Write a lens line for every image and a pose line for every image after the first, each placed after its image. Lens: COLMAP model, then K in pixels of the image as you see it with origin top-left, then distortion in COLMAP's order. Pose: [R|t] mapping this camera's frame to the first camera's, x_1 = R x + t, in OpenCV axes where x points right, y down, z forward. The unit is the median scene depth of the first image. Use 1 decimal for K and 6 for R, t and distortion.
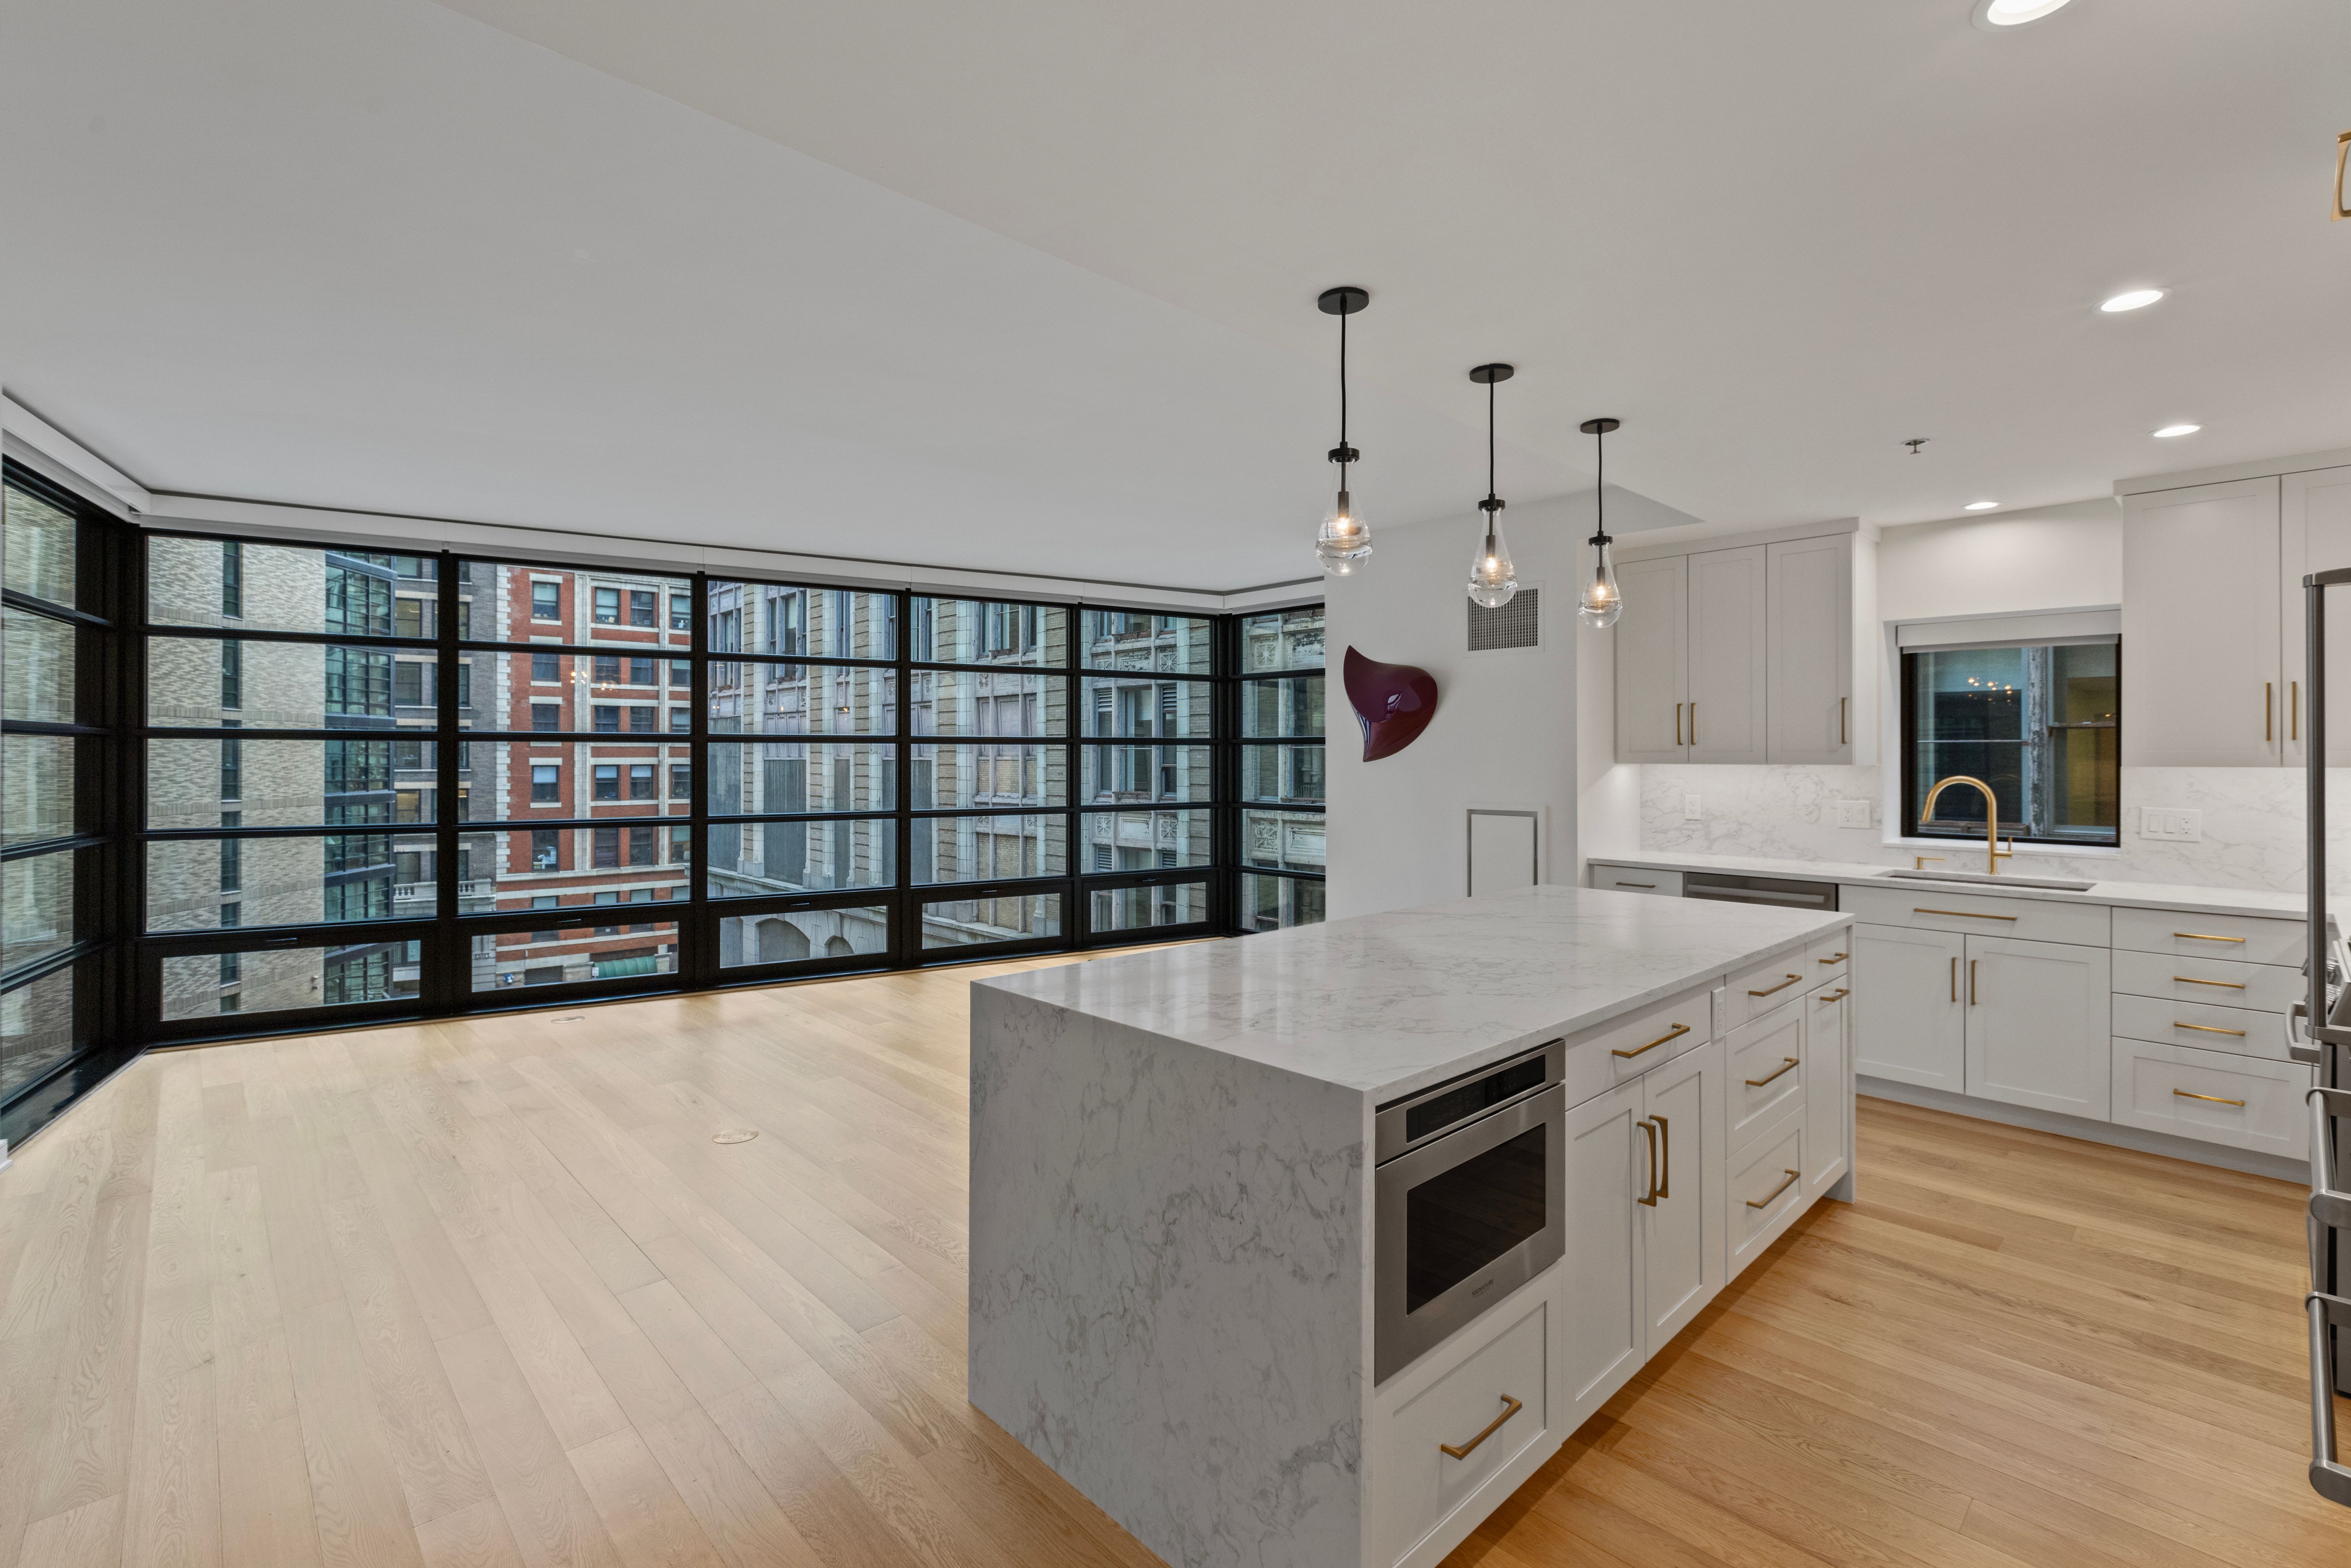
lens RADIAL K [[1042.2, 0, 1150.2], [0, 1042.2, 749.9], [0, 0, 1]] dist [0.001864, -0.000892]
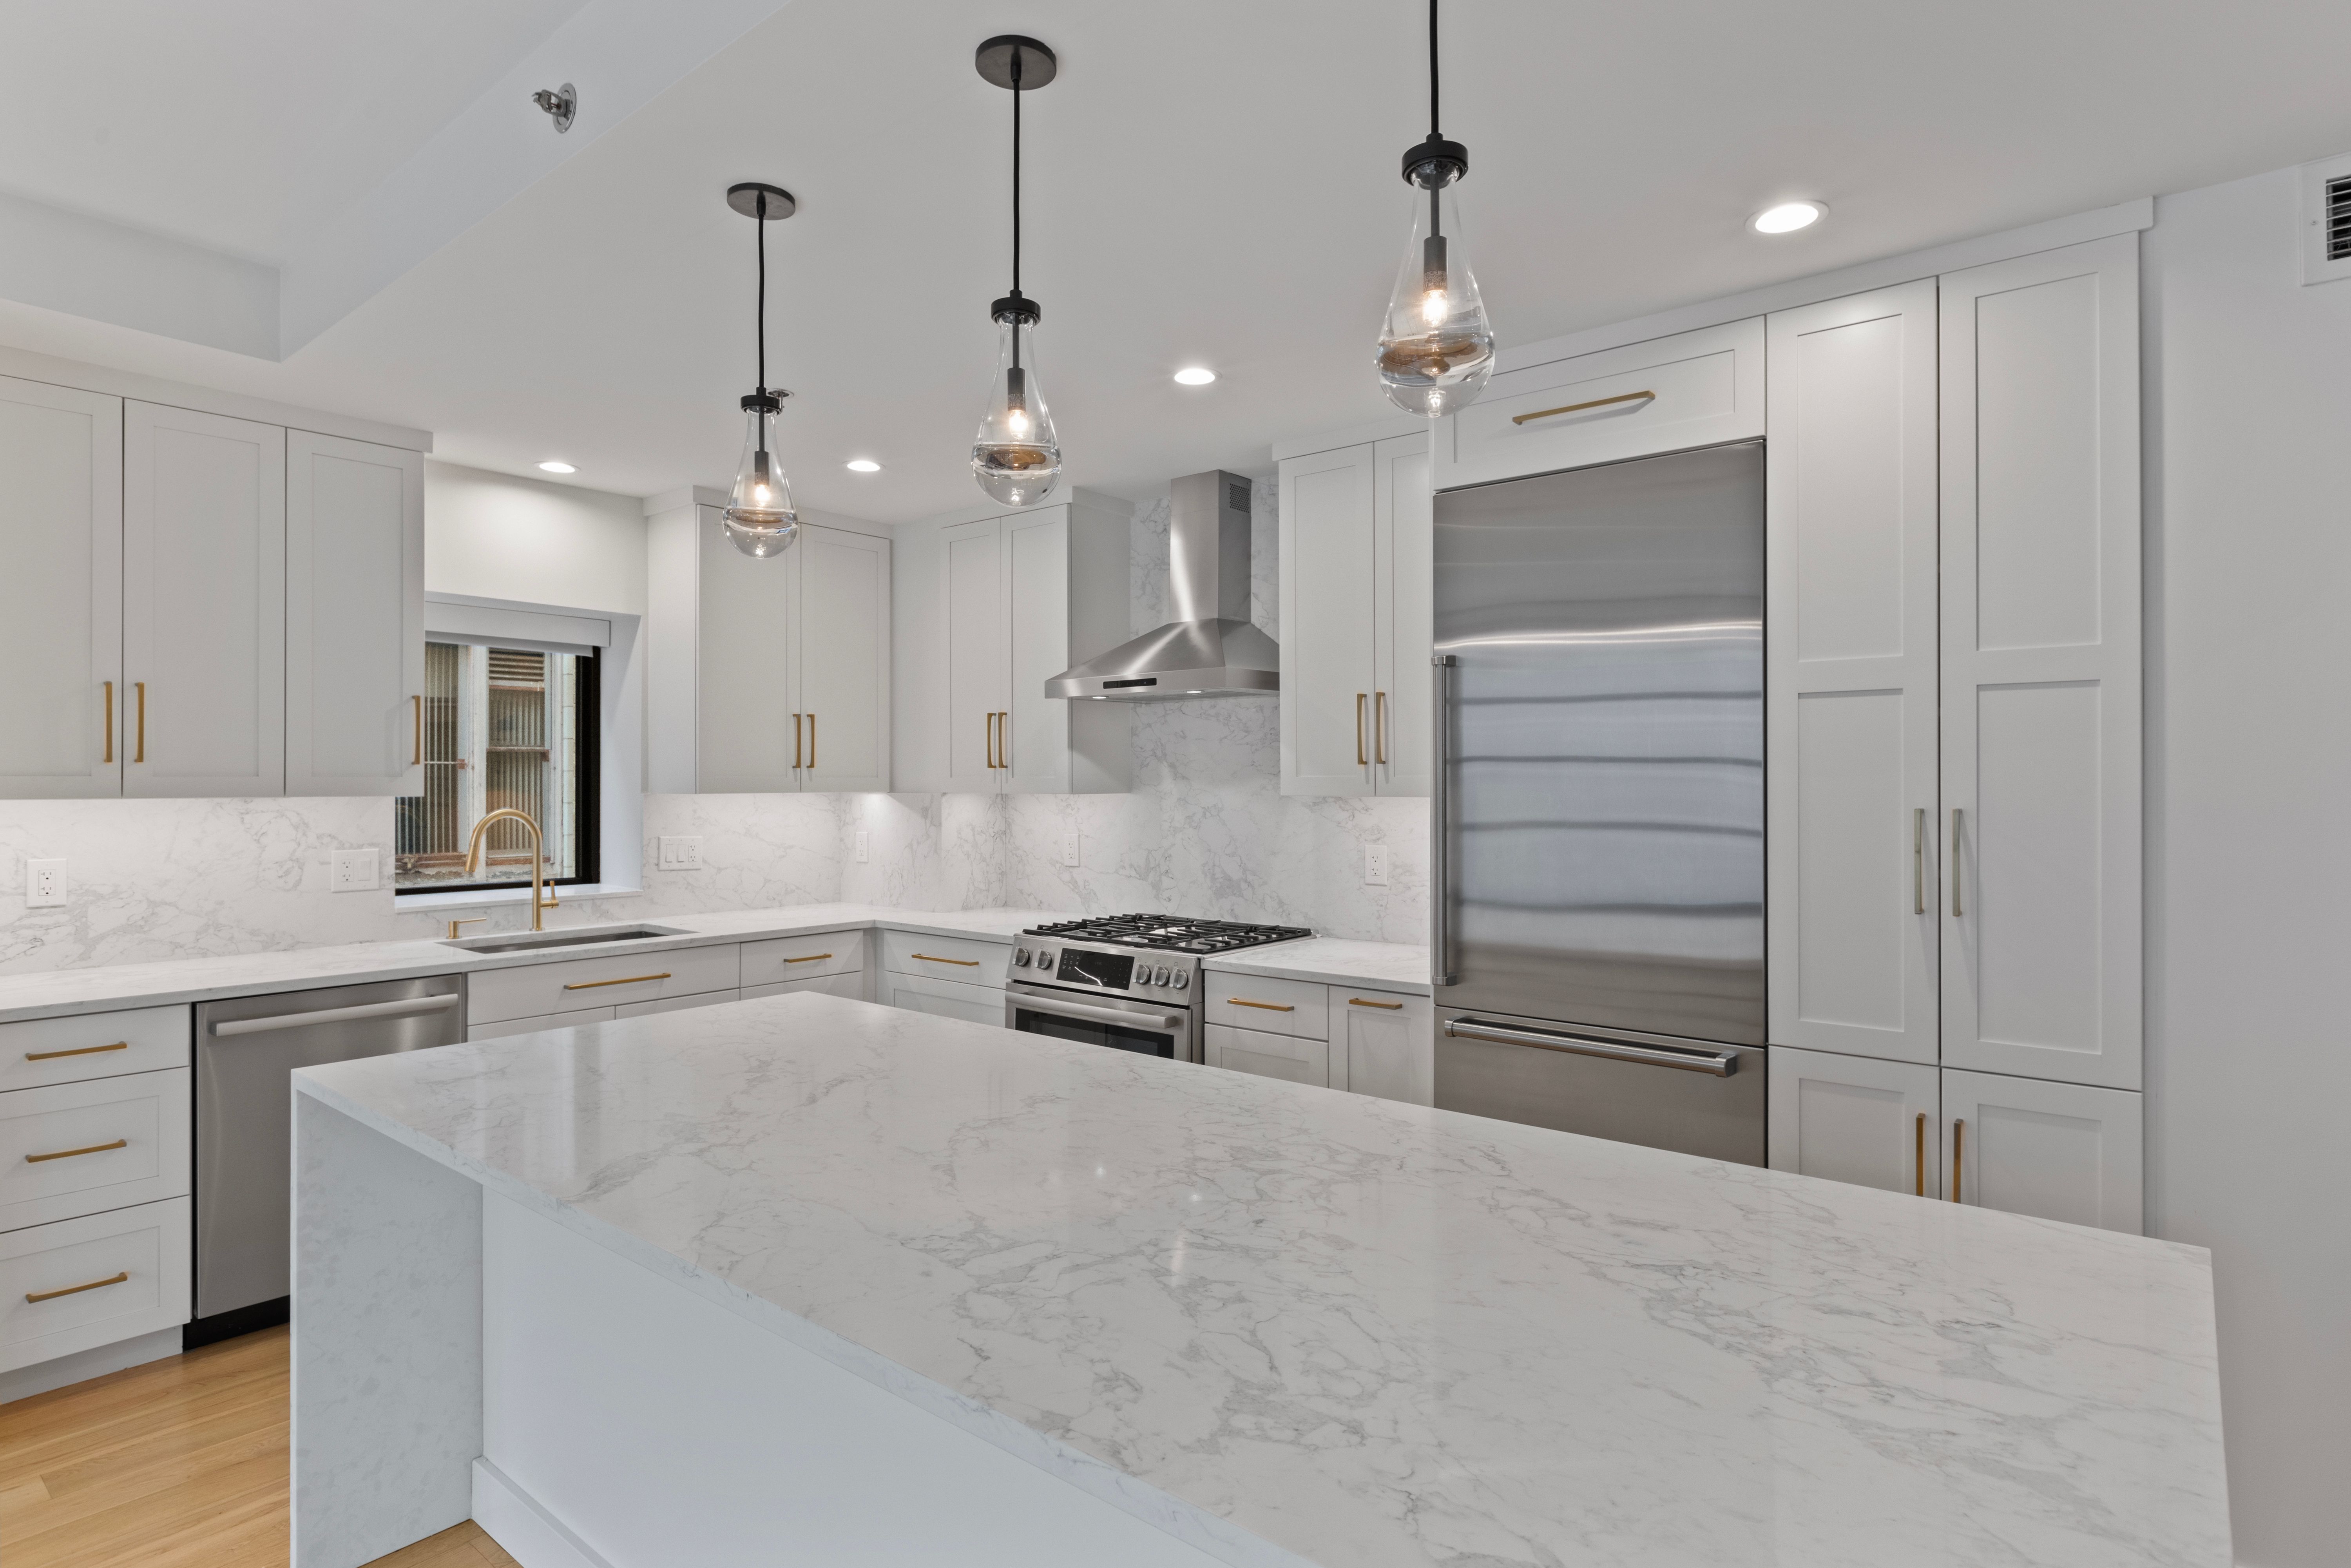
lens RADIAL K [[1224.4, 0, 1180.6], [0, 1224.4, 783.3], [0, 0, 1]] dist [0.000215, 0.000488]
pose [[-0.144210, -0.003877, 0.989540, -0.107782], [-0.006024, 0.999977, 0.003040, 0.000596], [-0.989529, -0.005523, -0.144230, 0.369039]]
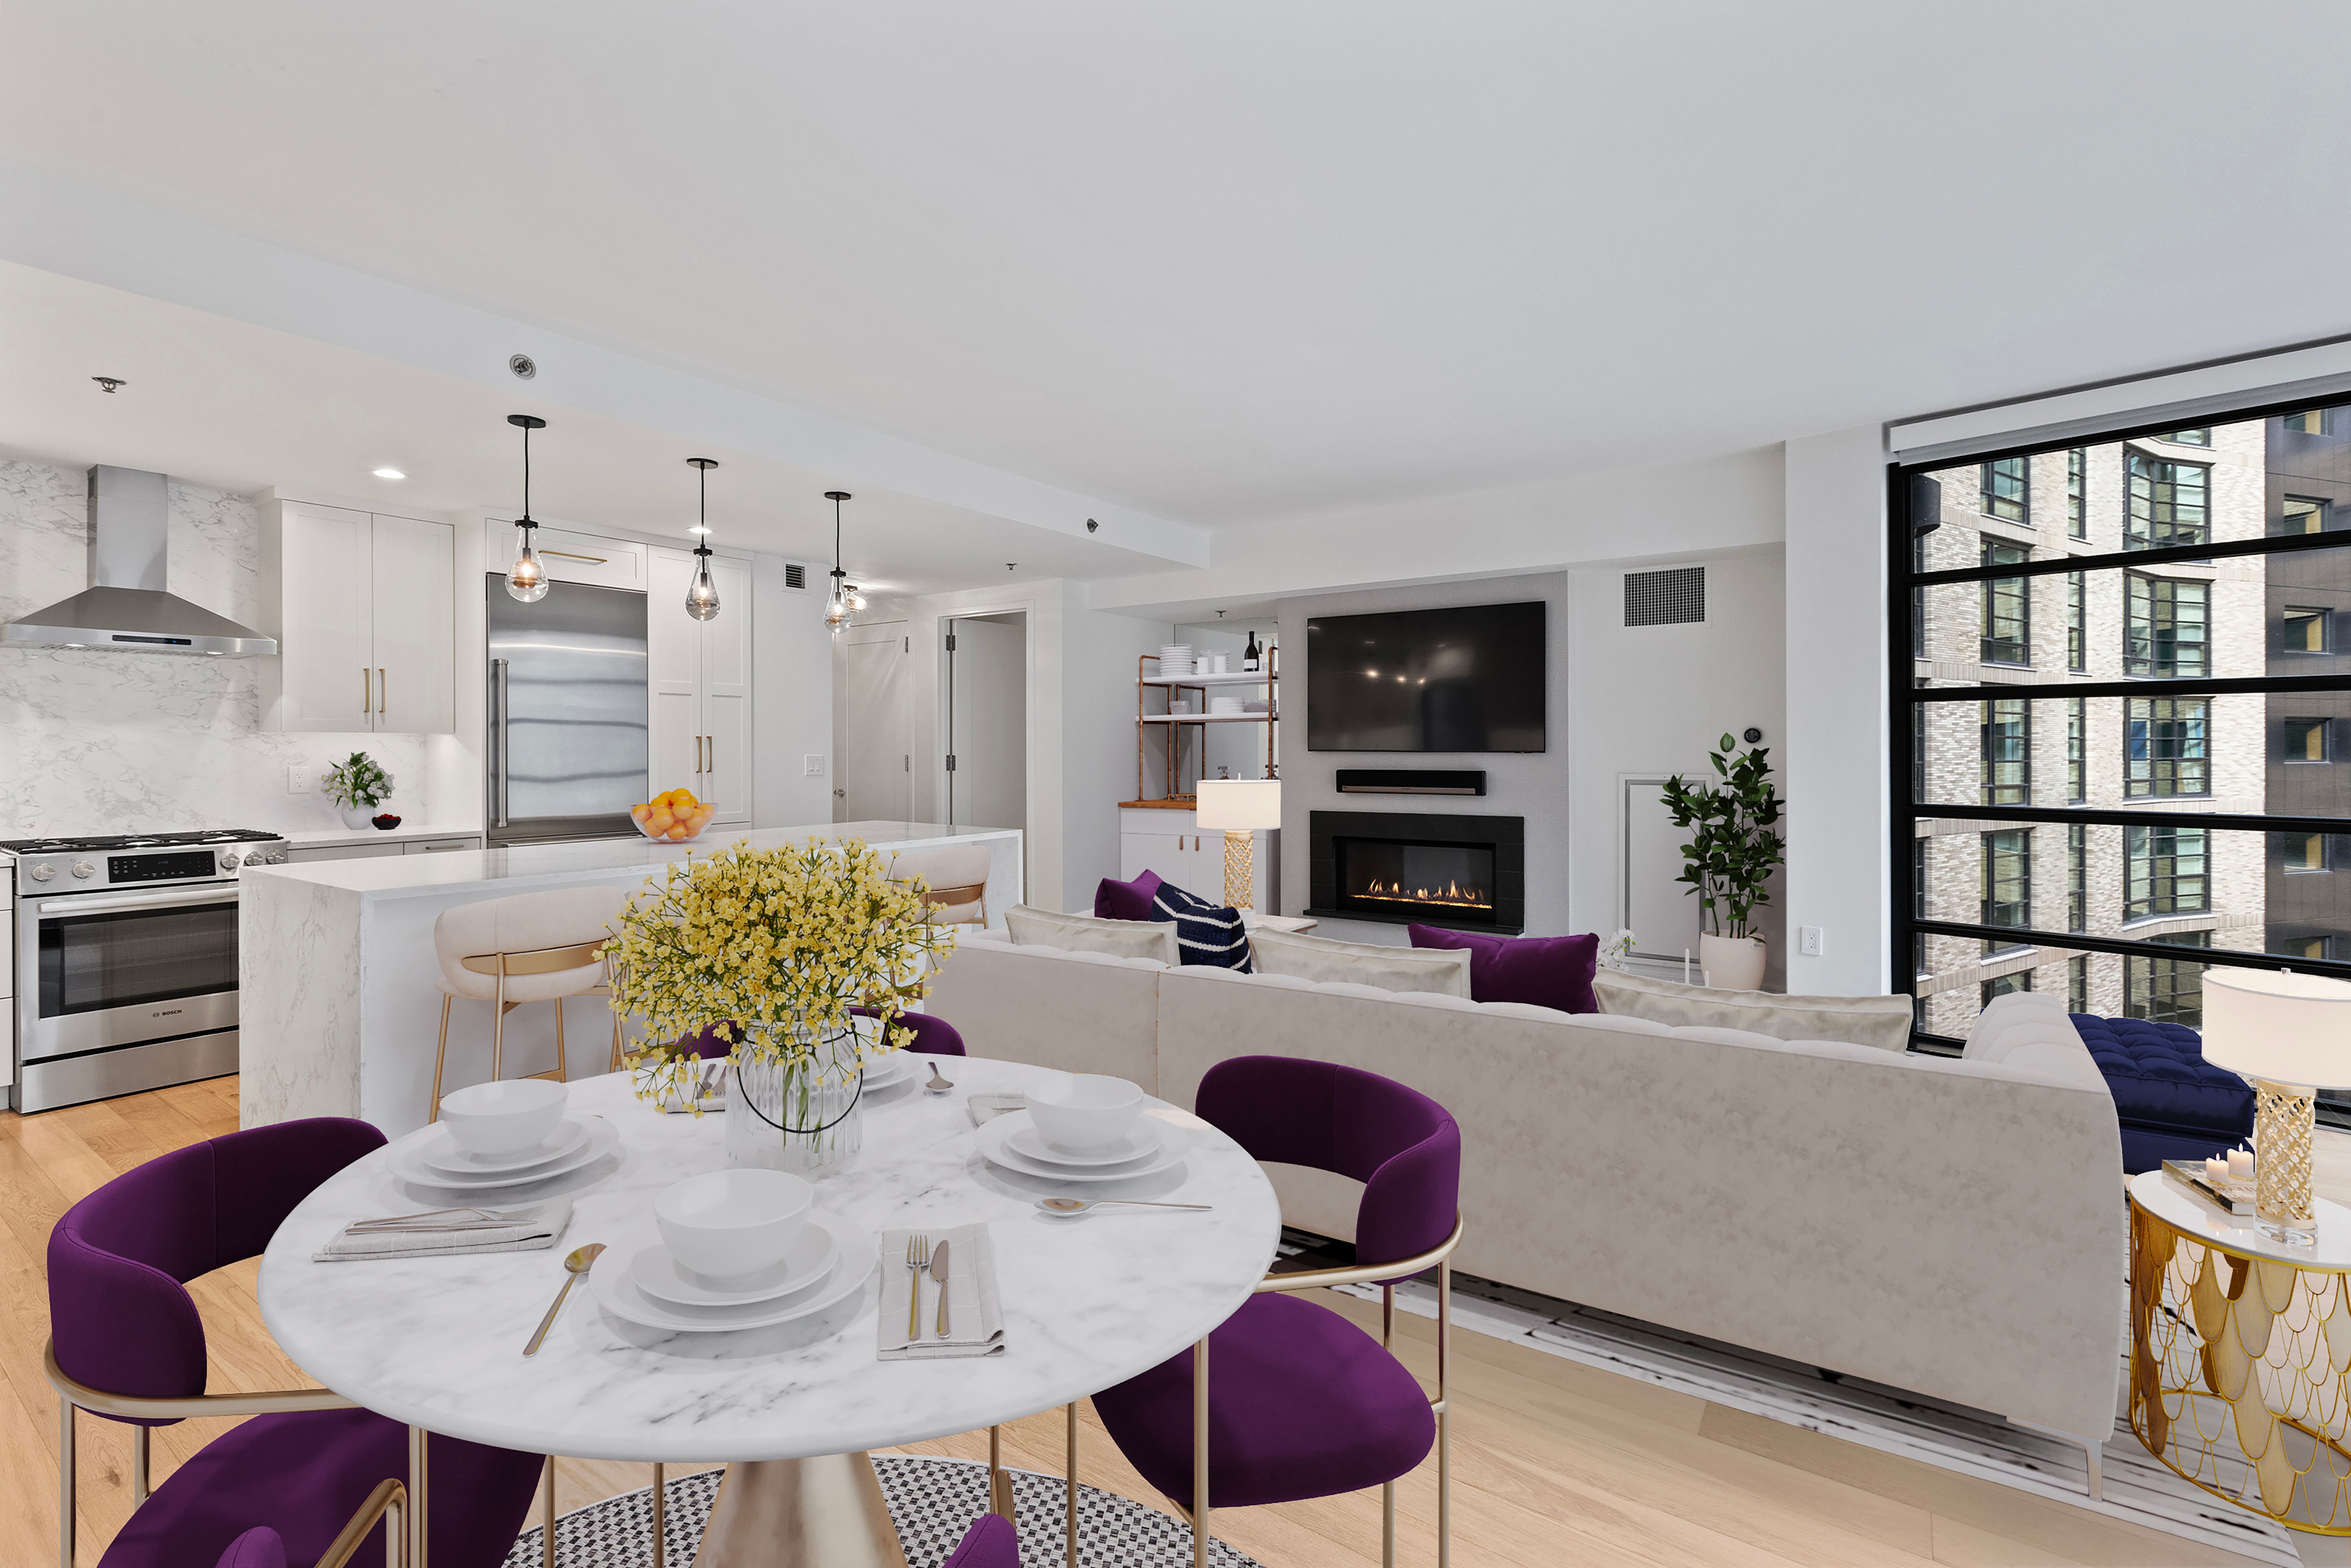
lens RADIAL K [[1042.2, 0, 1164.6], [0, 1042.2, 748.5], [0, 0, 1]] dist [0.001864, -0.000892]
pose [[-0.975843, 0.000122, -0.218473, 0.003297], [0.001430, 0.999982, -0.005830, 0.020397], [0.218469, -0.006001, -0.975826, 0.946290]]
